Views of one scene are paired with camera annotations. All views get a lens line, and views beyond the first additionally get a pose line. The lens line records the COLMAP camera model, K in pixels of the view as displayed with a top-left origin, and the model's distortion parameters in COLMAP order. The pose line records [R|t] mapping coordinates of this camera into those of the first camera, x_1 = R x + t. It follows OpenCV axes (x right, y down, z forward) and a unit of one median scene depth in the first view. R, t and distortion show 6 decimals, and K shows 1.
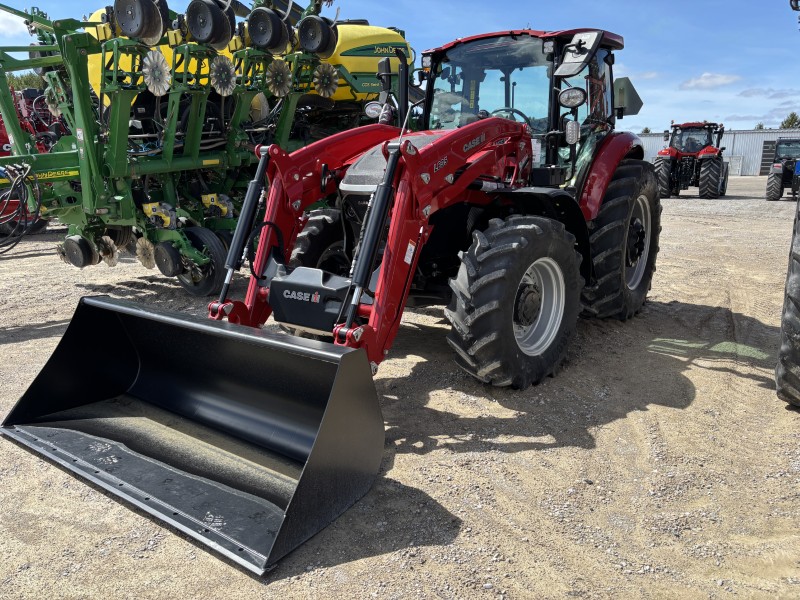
lens RADIAL K [[614.3, 0, 398.2], [0, 614.3, 300.3], [0, 0, 1]] dist [0.030026, -0.009824]
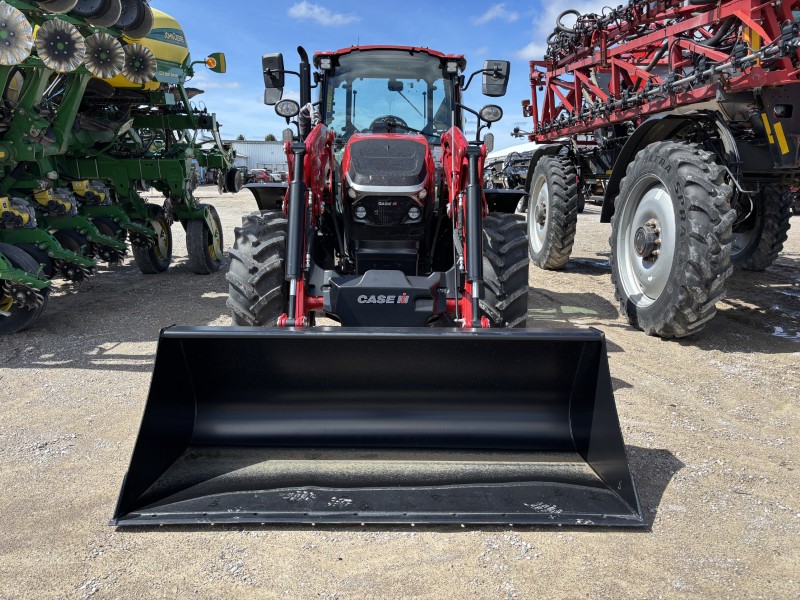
lens RADIAL K [[614.3, 0, 397.8], [0, 614.3, 299.9], [0, 0, 1]] dist [0.030026, -0.009824]
pose [[0.800416, -0.103921, 0.590368, -0.684281], [0.108216, 0.993727, 0.028205, -0.029396], [-0.589596, 0.041312, 0.806641, 0.191793]]
